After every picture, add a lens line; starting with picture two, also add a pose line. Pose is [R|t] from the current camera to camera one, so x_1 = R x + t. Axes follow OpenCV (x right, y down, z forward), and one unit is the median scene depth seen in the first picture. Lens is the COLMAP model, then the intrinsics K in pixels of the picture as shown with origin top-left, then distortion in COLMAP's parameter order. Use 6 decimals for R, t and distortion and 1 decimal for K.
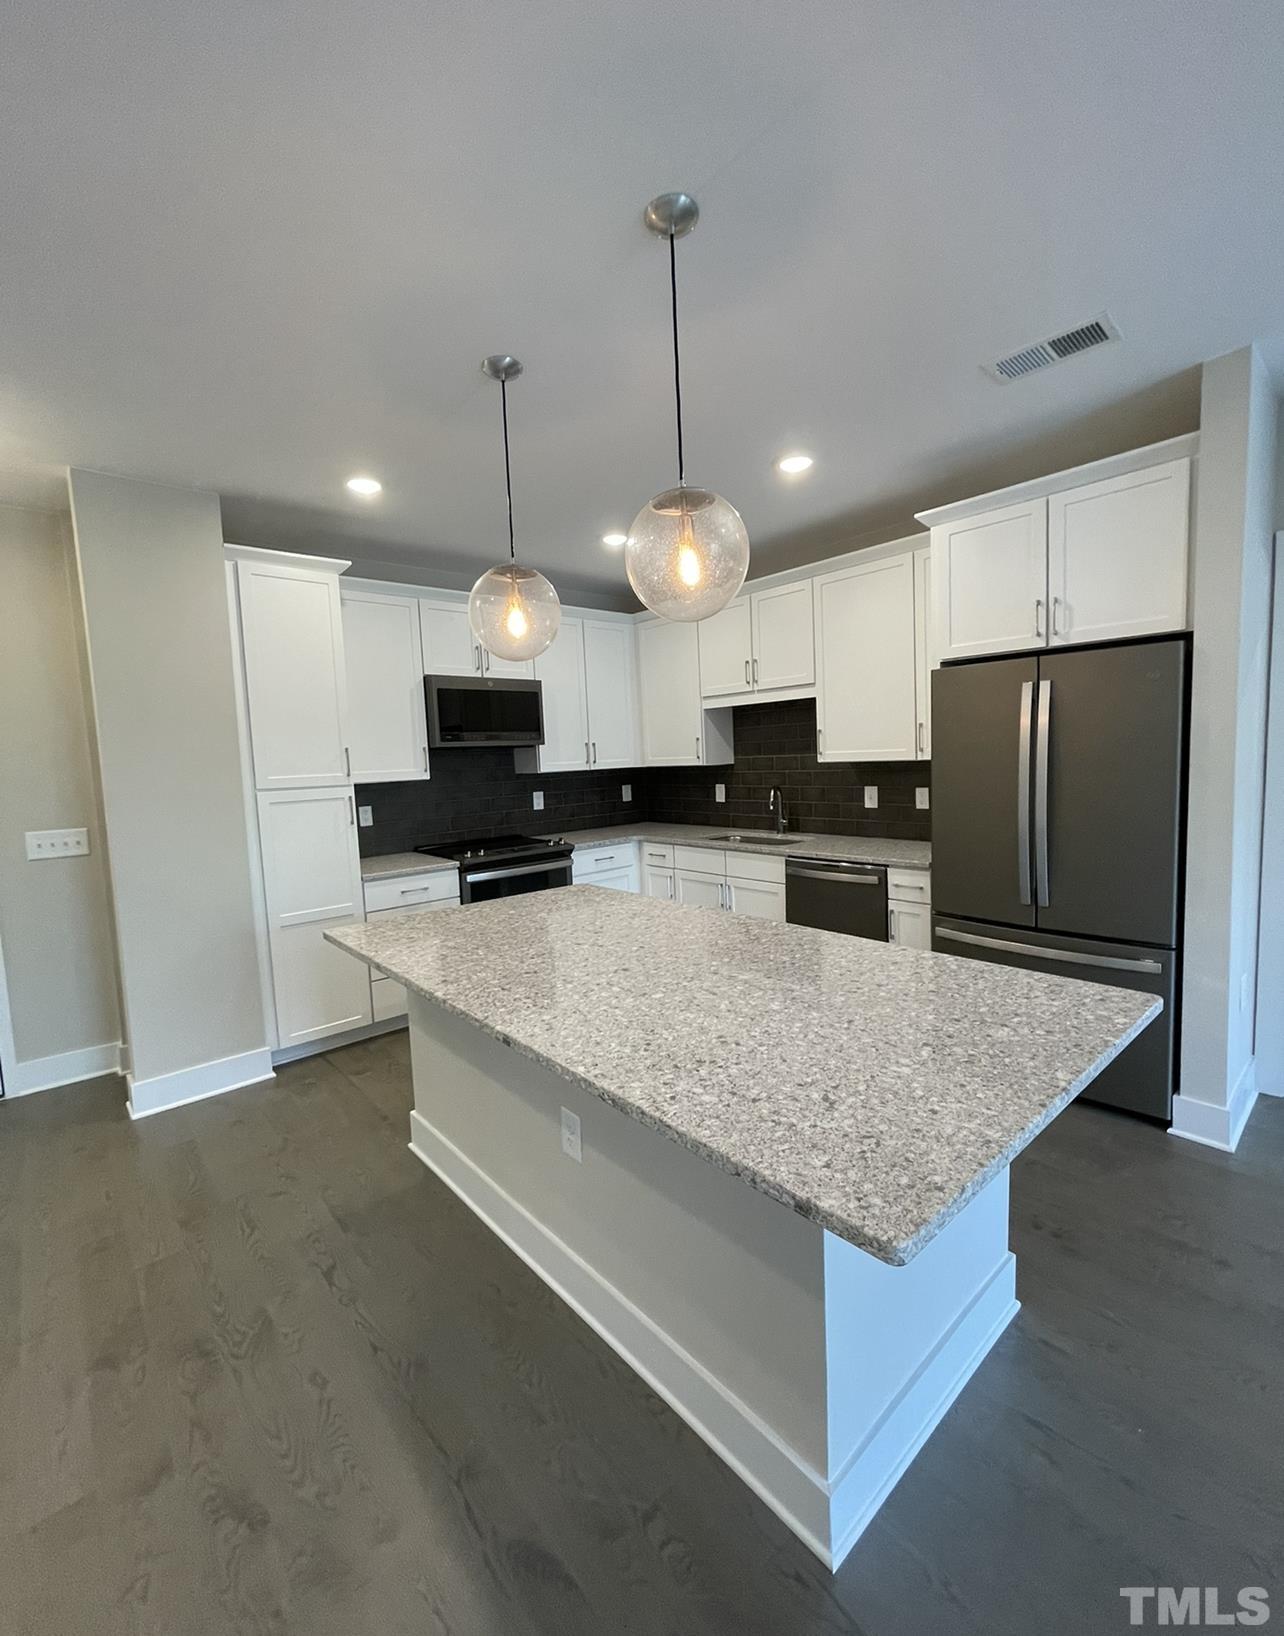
lens RADIAL K [[685.5, 0, 647.9], [0, 685.5, 816.0], [0, 0, 1]] dist [-0.002426, -0.000254]
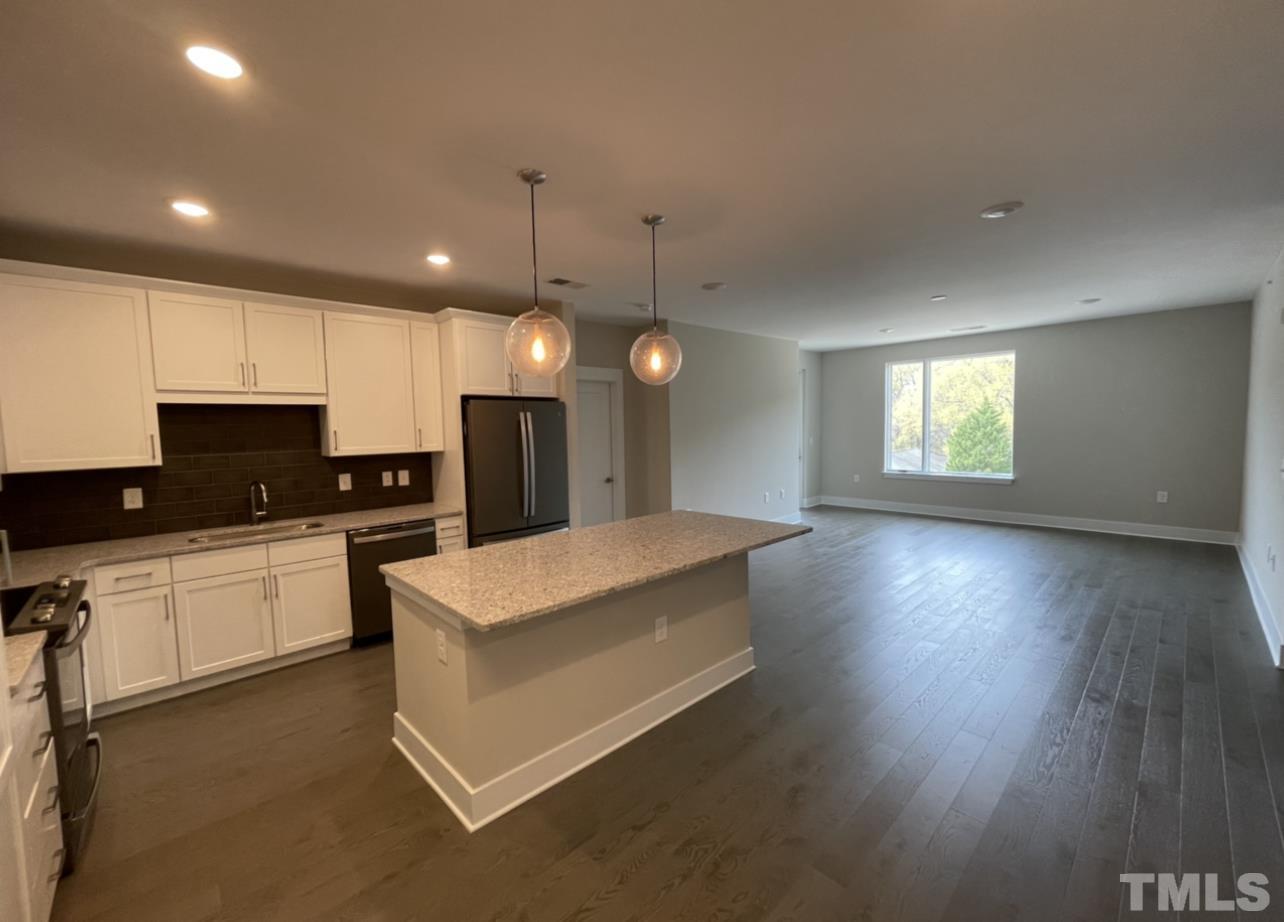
lens RADIAL K [[519.1, 0, 640.6], [0, 519.1, 460.7], [0, 0, 1]] dist [-0.003647, 0.002370]
pose [[-0.037736, -0.024610, 0.998985, -0.739229], [0.113564, 0.993114, 0.028755, -0.034104], [-0.992814, 0.114534, -0.034681, 0.484460]]
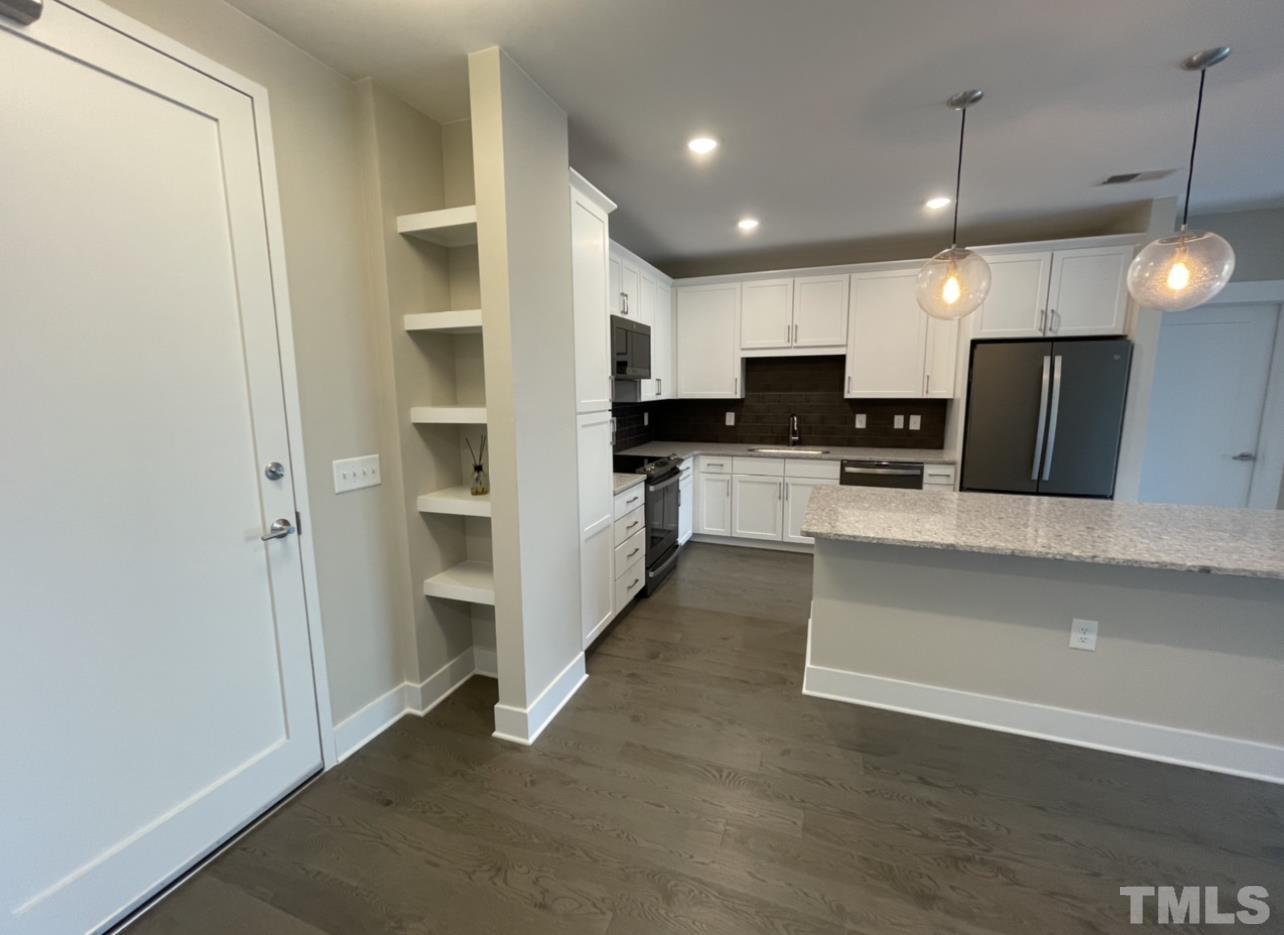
lens RADIAL K [[520.1, 0, 638.9], [0, 520.1, 460.5], [0, 0, 1]] dist [-0.005965, 0.000610]
pose [[0.880968, -0.035081, 0.471874, -0.711040], [0.014827, 0.998805, 0.046573, -0.000957], [-0.472944, -0.034032, 0.880435, 0.208234]]
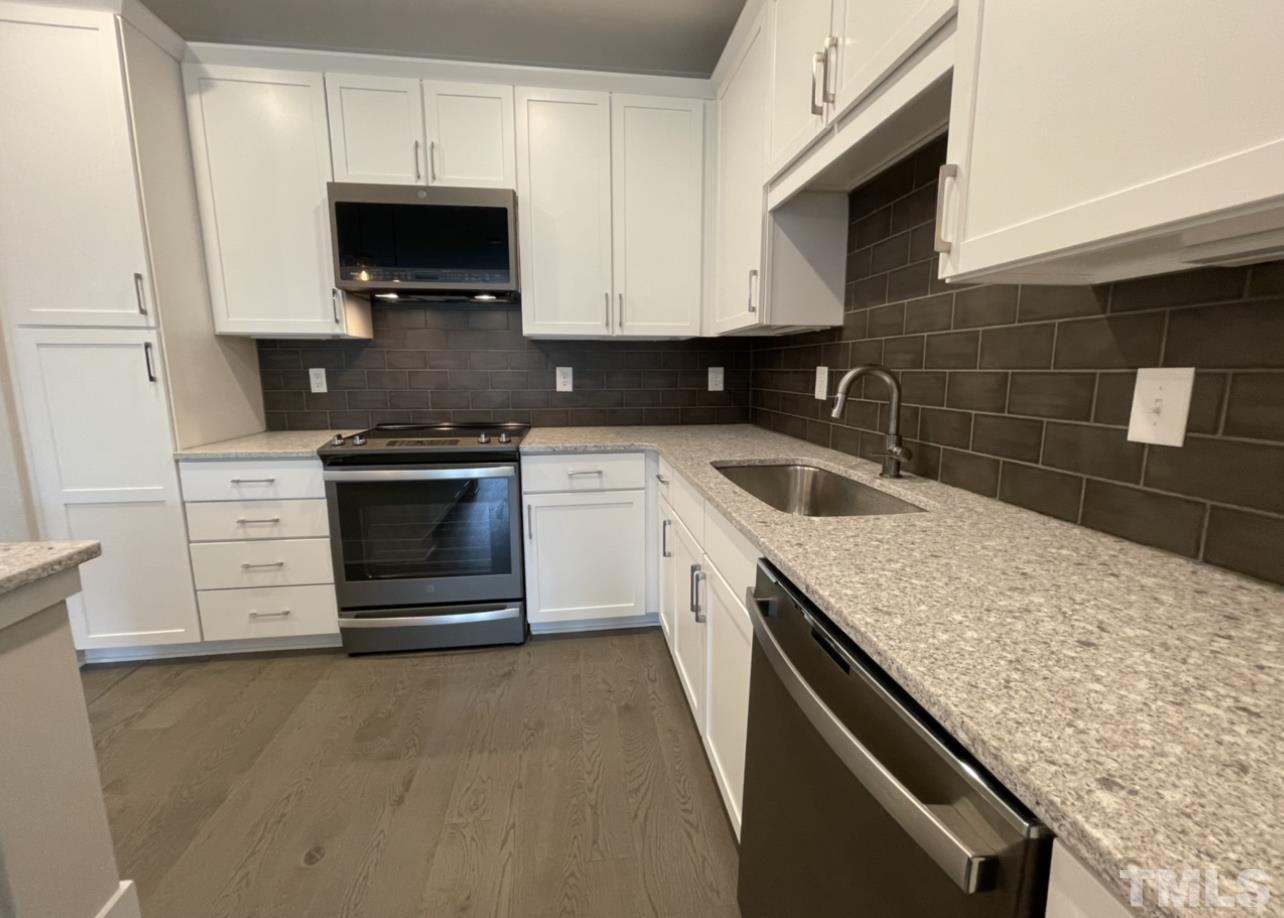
lens RADIAL K [[519.1, 0, 643.1], [0, 519.1, 455.0], [0, 0, 1]] dist [-0.003647, 0.002370]
pose [[0.829807, 0.129179, -0.542893, 0.282865], [-0.082603, 0.990555, 0.109440, -0.013009], [0.551903, -0.045969, 0.832640, 0.735119]]
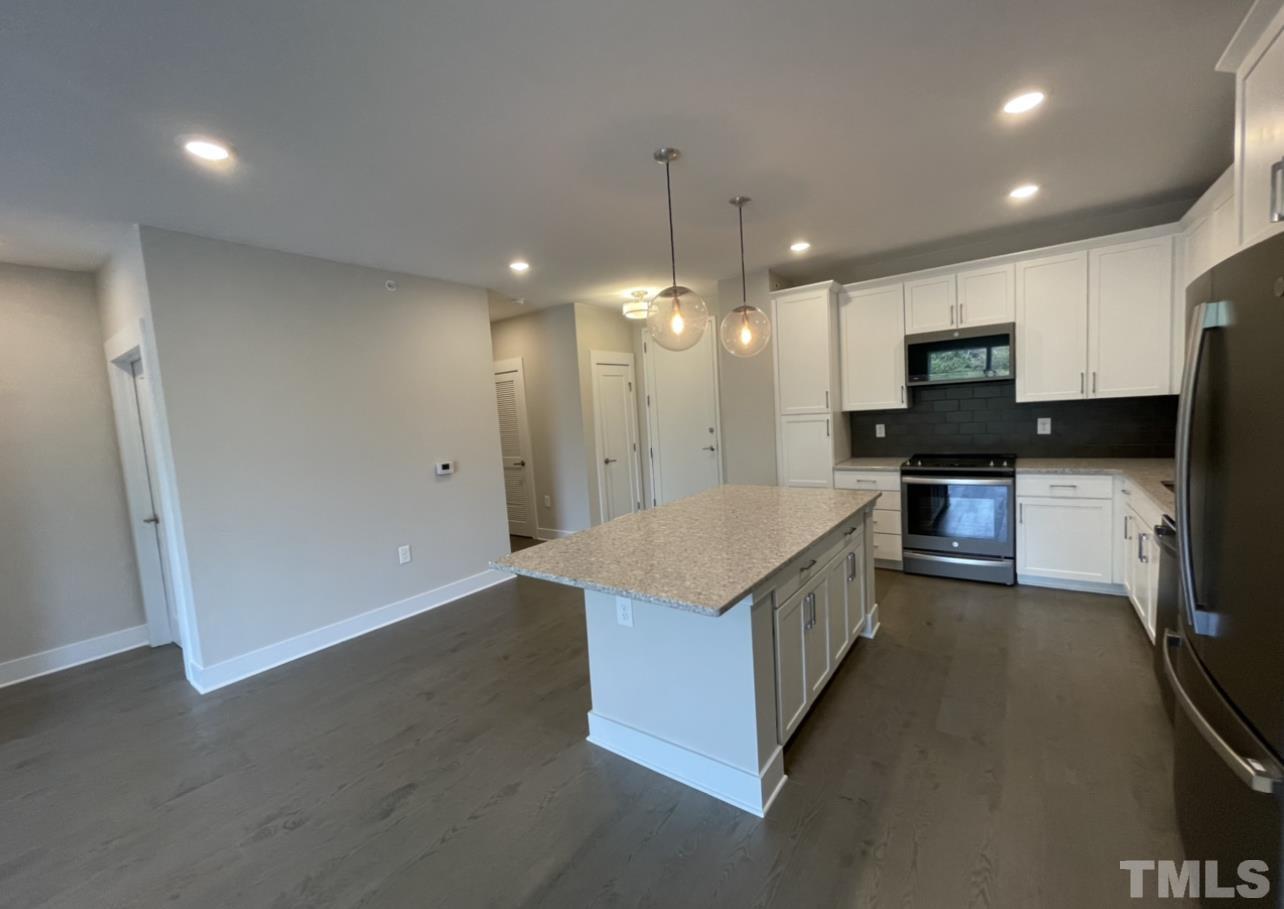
lens RADIAL K [[518.7, 0, 645.4], [0, 518.7, 455.6], [0, 0, 1]] dist [-0.001551, 0.001921]
pose [[0.219514, 0.112463, -0.969106, 0.654777], [-0.028527, 0.993649, 0.108849, -0.060616], [0.975192, 0.003752, 0.221328, 0.236509]]
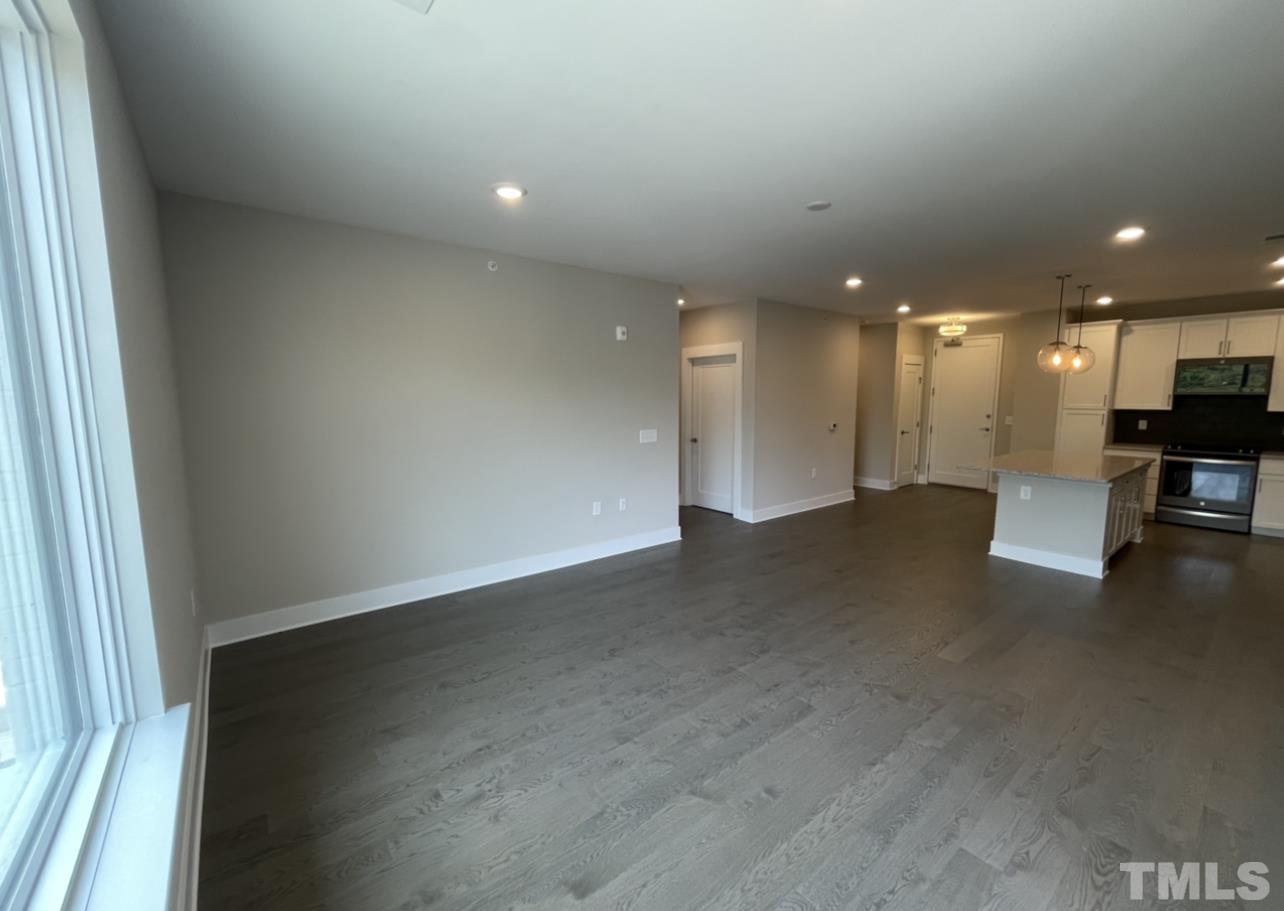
lens RADIAL K [[519.1, 0, 644.8], [0, 519.1, 456.8], [0, 0, 1]] dist [-0.003647, 0.002370]
pose [[-0.046606, 0.162456, -0.985614, 1.383994], [-0.080606, 0.982857, 0.165813, -0.048879], [0.995656, 0.087174, -0.032712, -0.543112]]
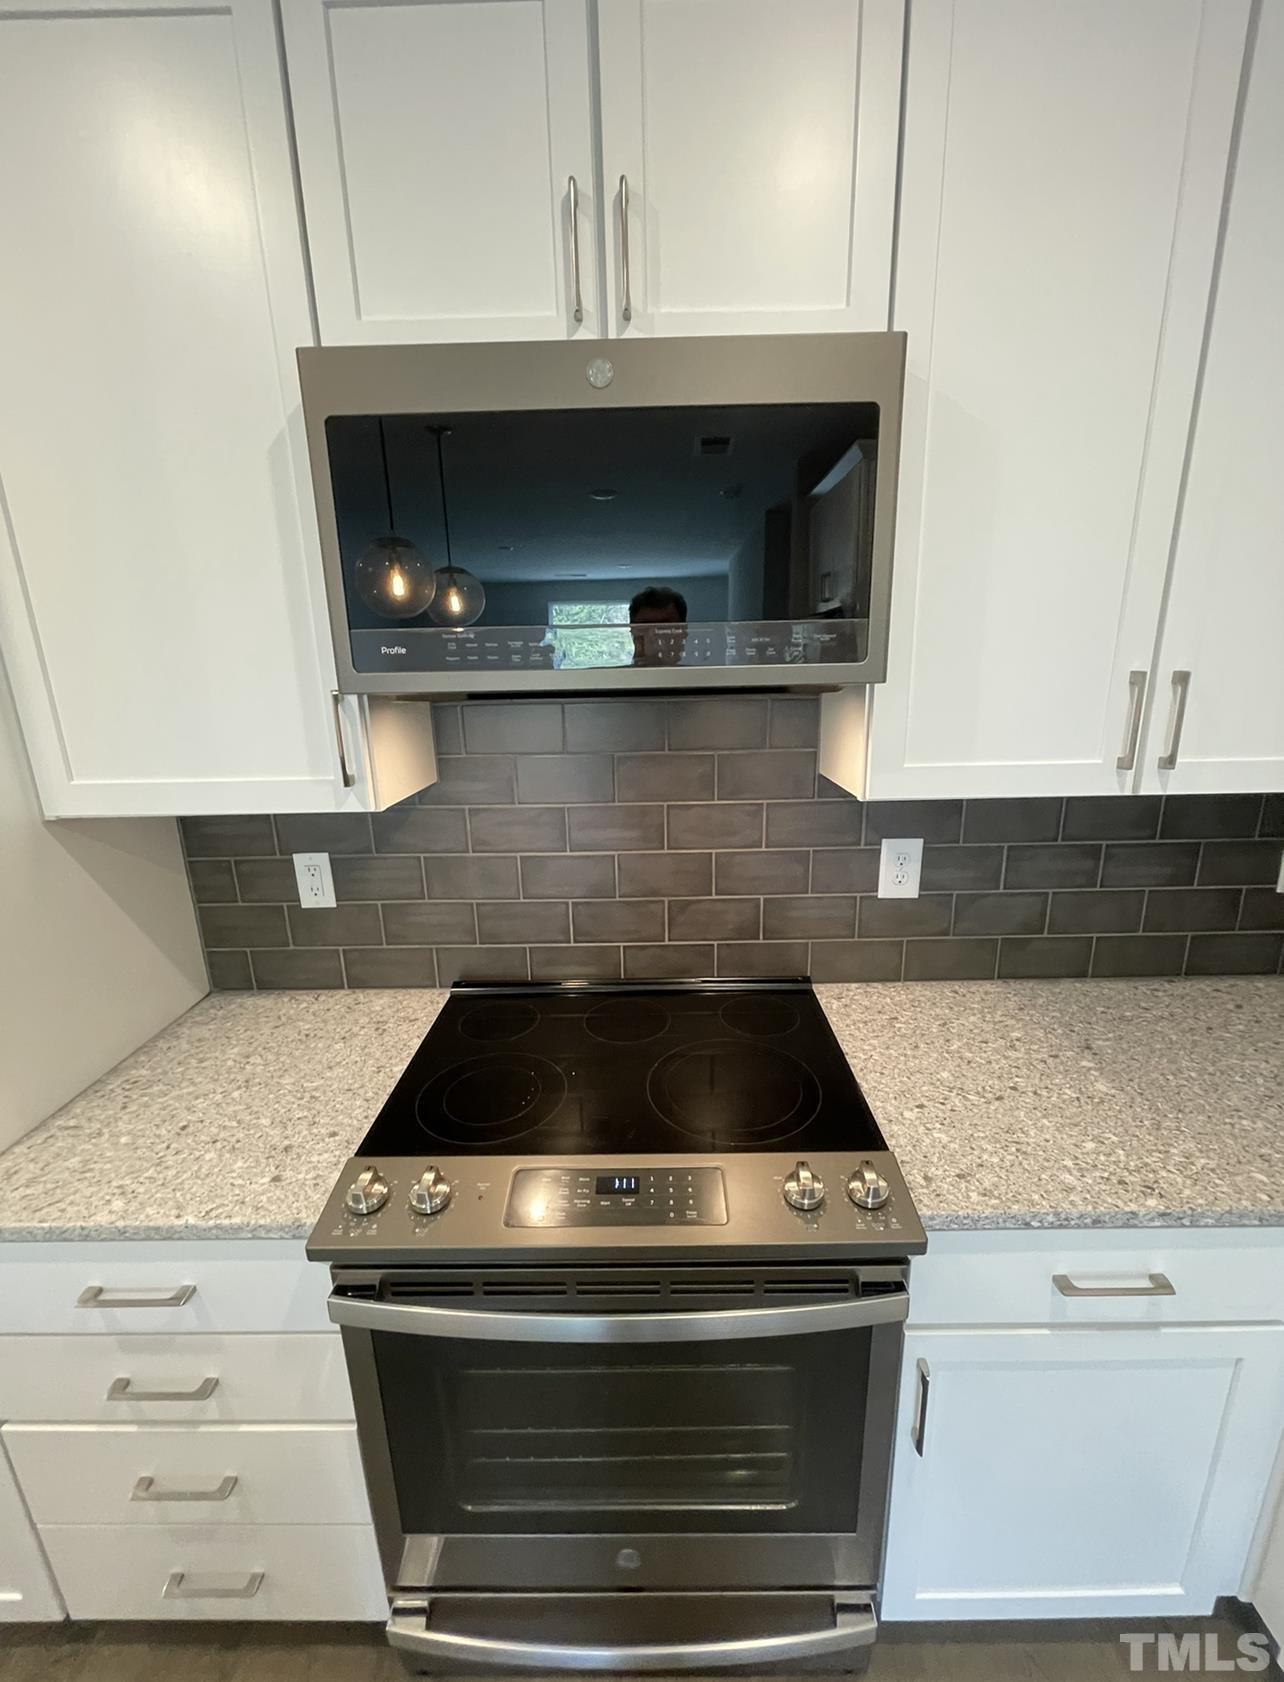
lens RADIAL K [[689.1, 0, 651.7], [0, 689.1, 844.6], [0, 0, 1]] dist [-0.003847, 0.001368]
pose [[0.747763, 0.192038, -0.635588, -0.070653], [-0.067598, 0.974305, 0.214850, -0.111013], [0.660516, -0.117692, 0.741531, 0.911126]]
